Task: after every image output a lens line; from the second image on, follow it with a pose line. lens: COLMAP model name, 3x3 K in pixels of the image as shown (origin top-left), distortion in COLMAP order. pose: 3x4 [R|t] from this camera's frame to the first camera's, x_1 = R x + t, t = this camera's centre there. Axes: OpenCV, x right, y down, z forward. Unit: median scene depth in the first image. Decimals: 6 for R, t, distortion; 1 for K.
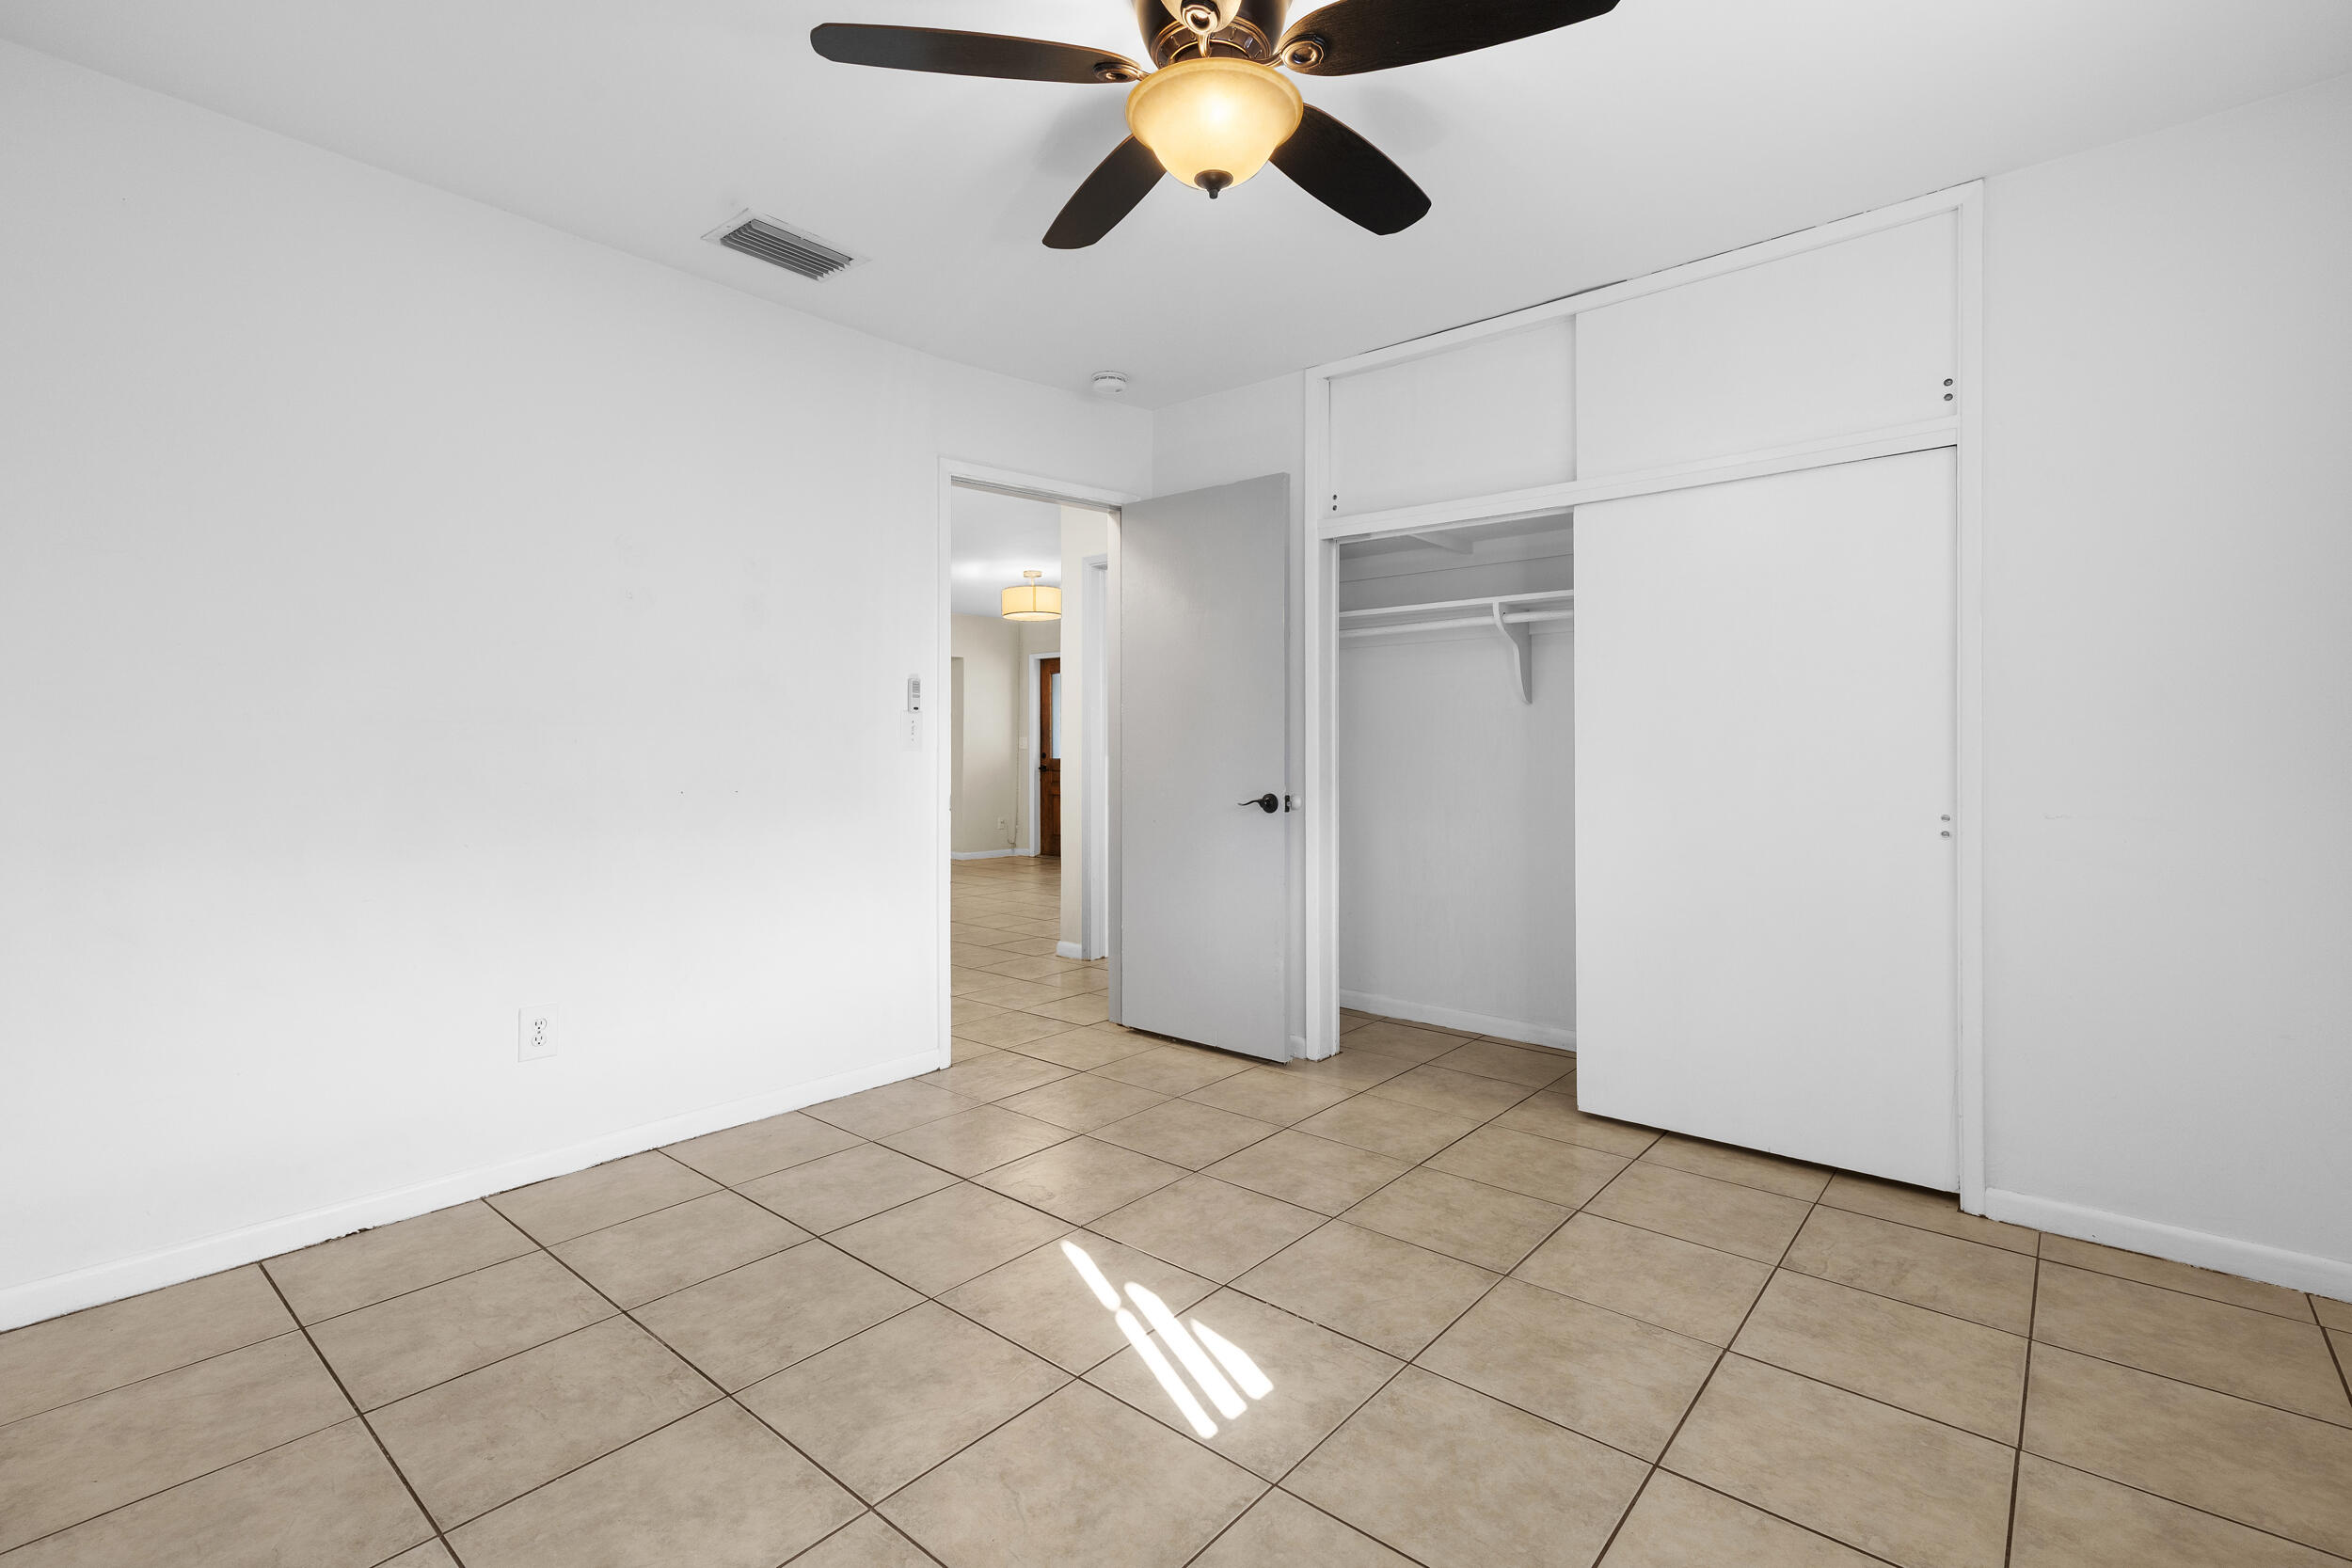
lens RADIAL K [[1061.0, 0, 1165.4], [0, 1061.0, 745.3], [0, 0, 1]] dist [0.004161, -0.000073]
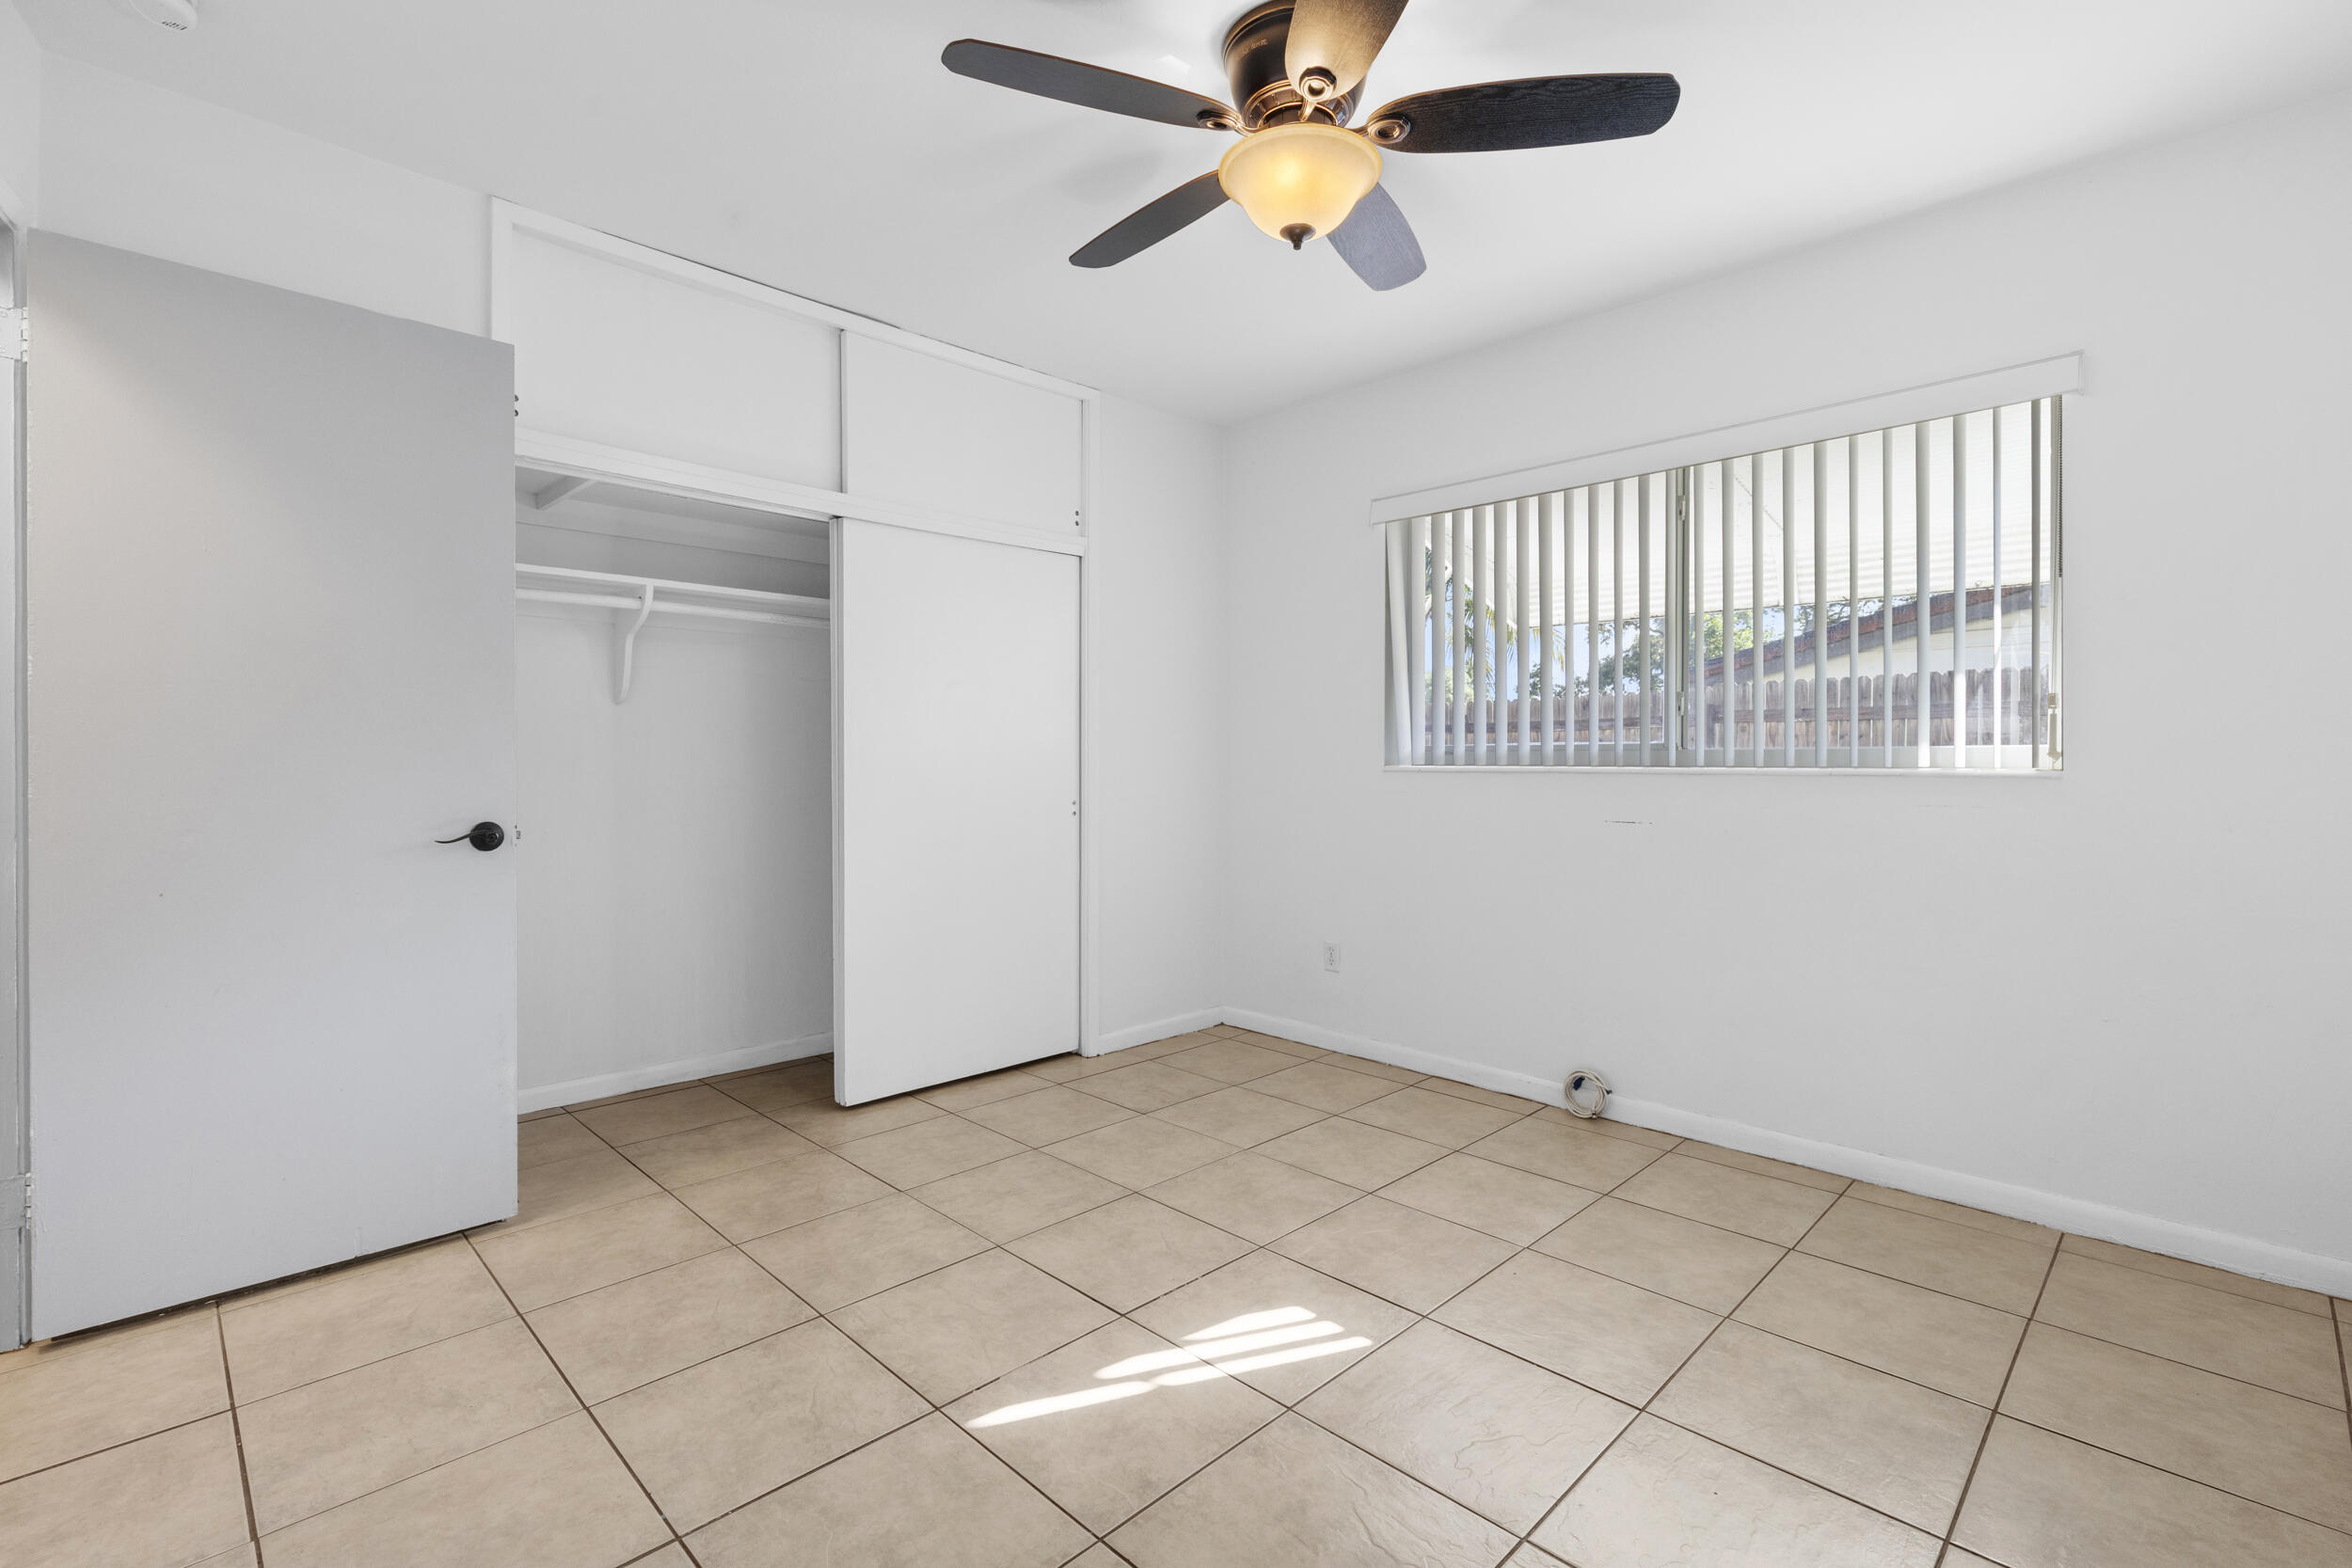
lens RADIAL K [[1061.0, 0, 1174.2], [0, 1061.0, 769.0], [0, 0, 1]] dist [0.004161, -0.000073]
pose [[0.076422, -0.008011, 0.997043, -0.832719], [-0.004783, 0.999953, 0.008401, 0.007885], [-0.997064, -0.005411, 0.076380, 0.825600]]
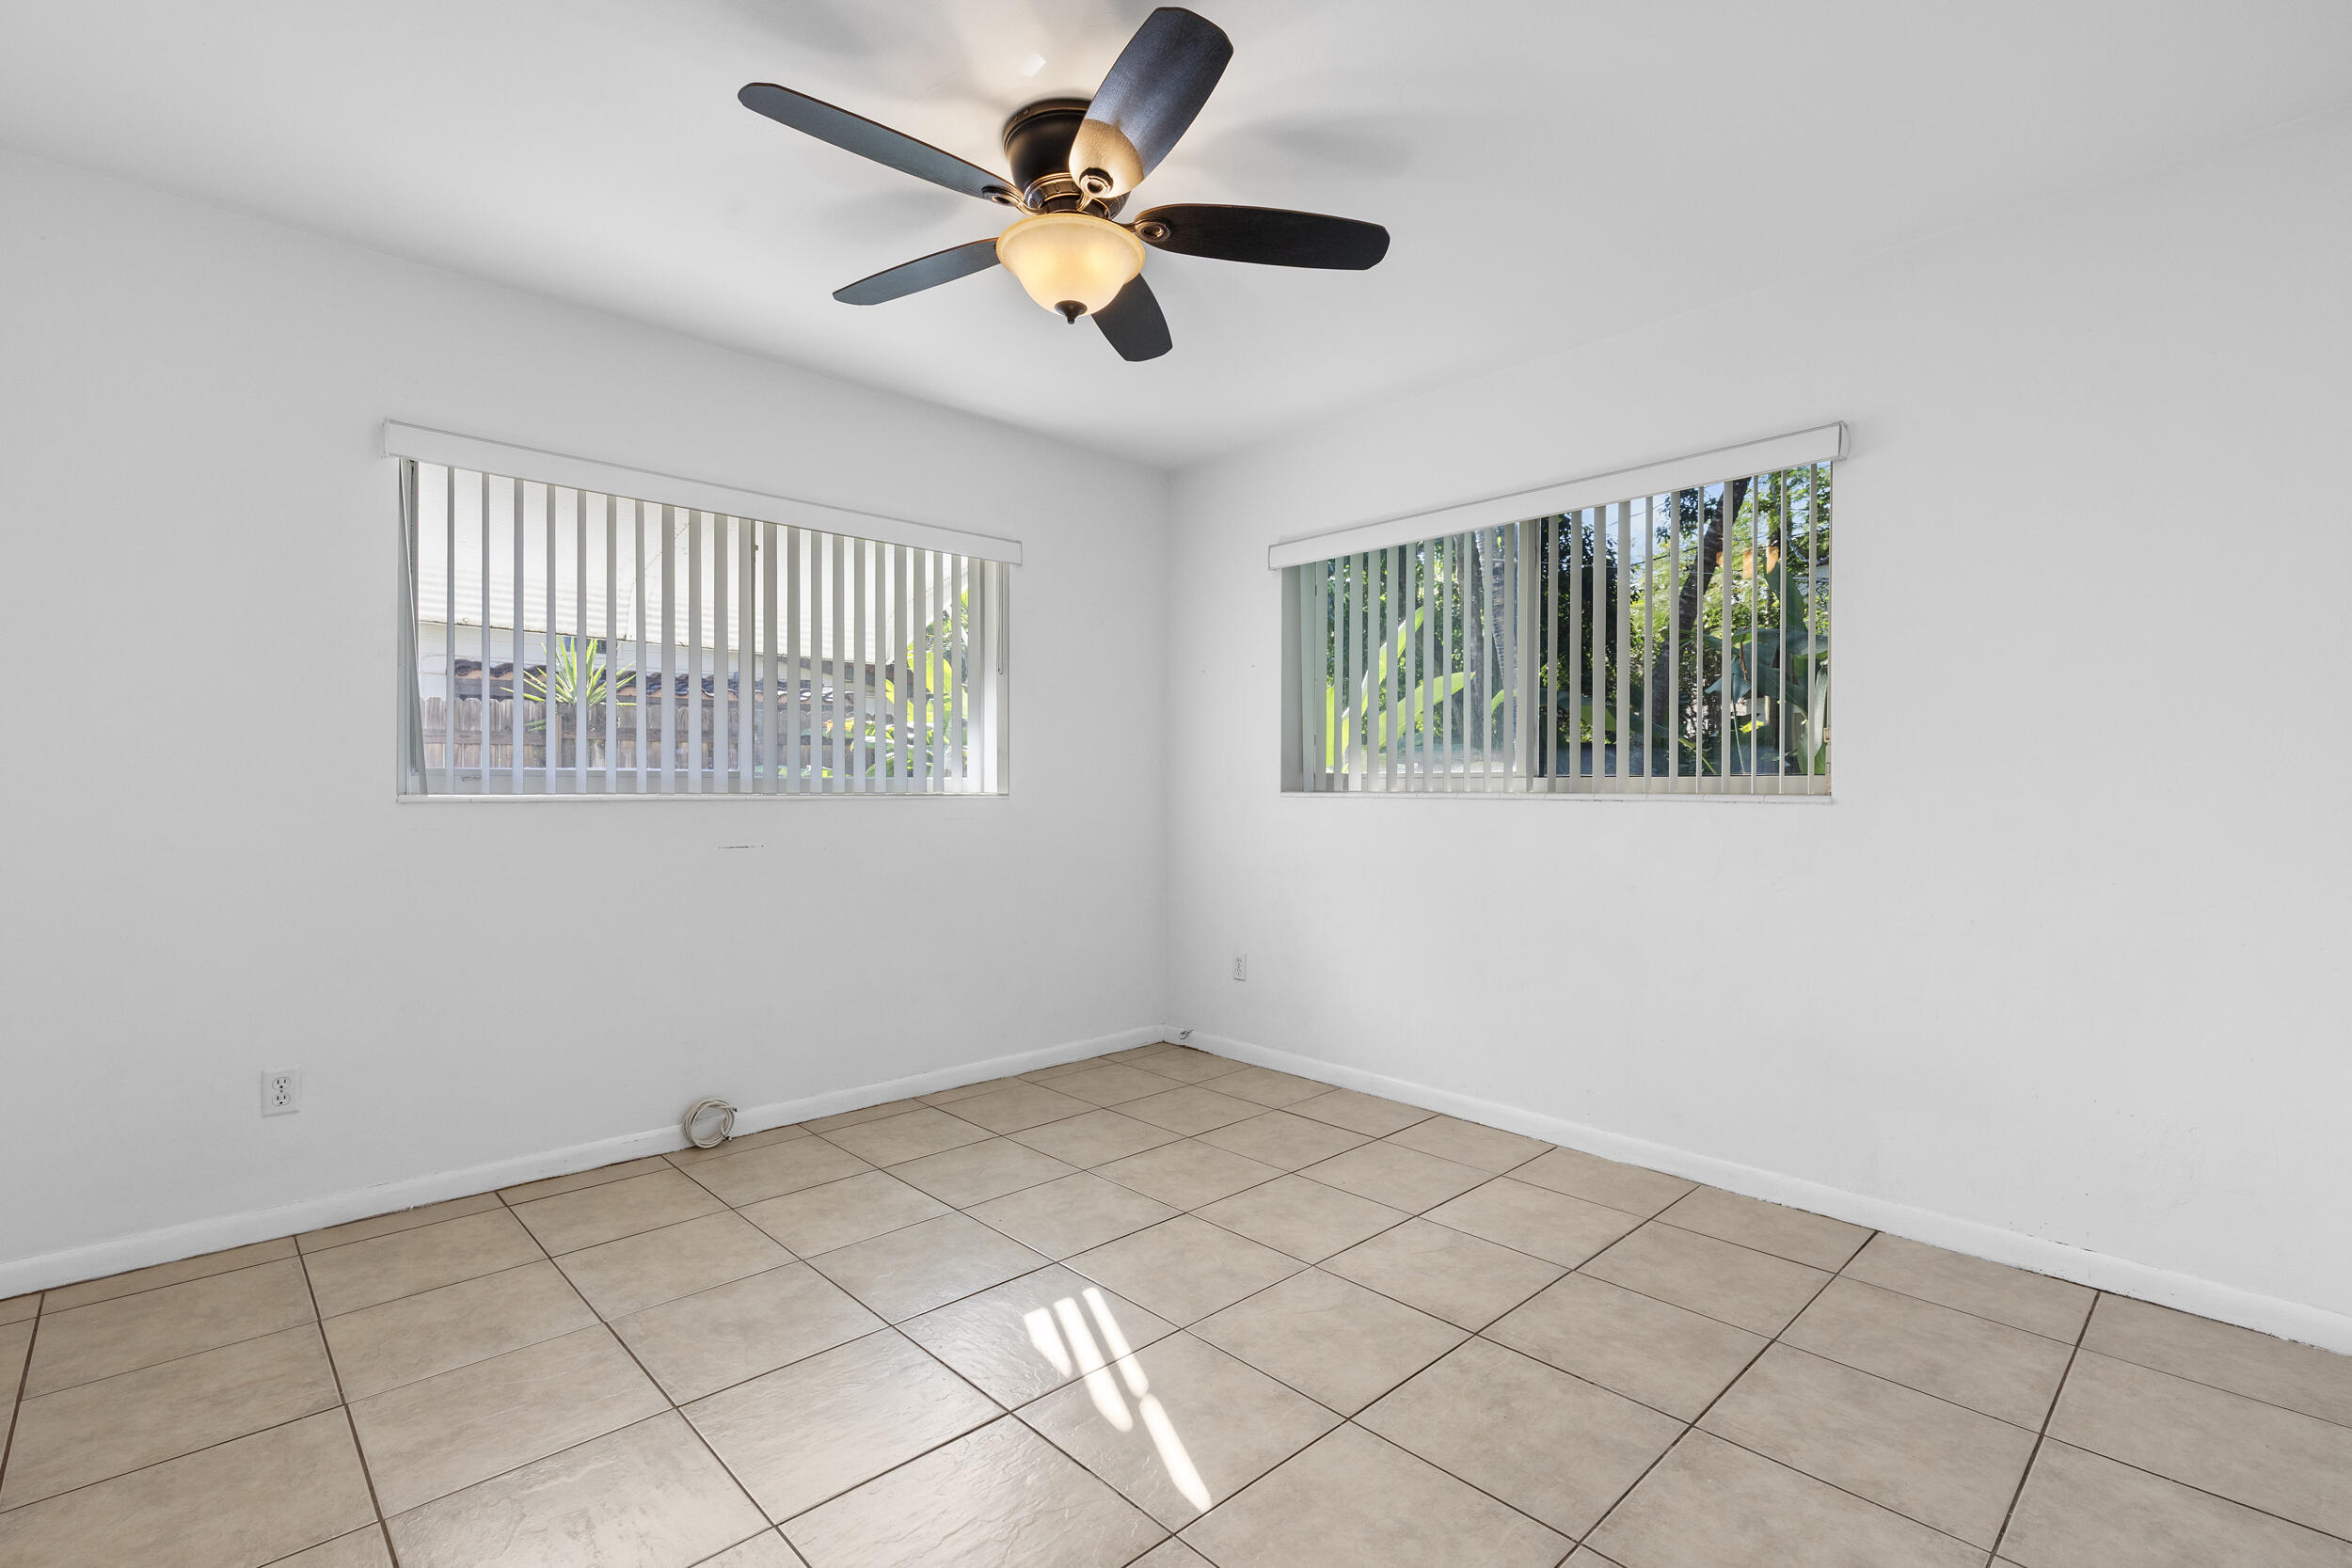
lens RADIAL K [[1061.0, 0, 1188.4], [0, 1061.0, 796.1], [0, 0, 1]] dist [0.004161, -0.000073]
pose [[-0.996231, -0.004196, 0.086640, -0.149305], [-0.003848, 0.999984, 0.004187, 0.007503], [-0.086656, 0.003838, -0.996231, 1.717374]]
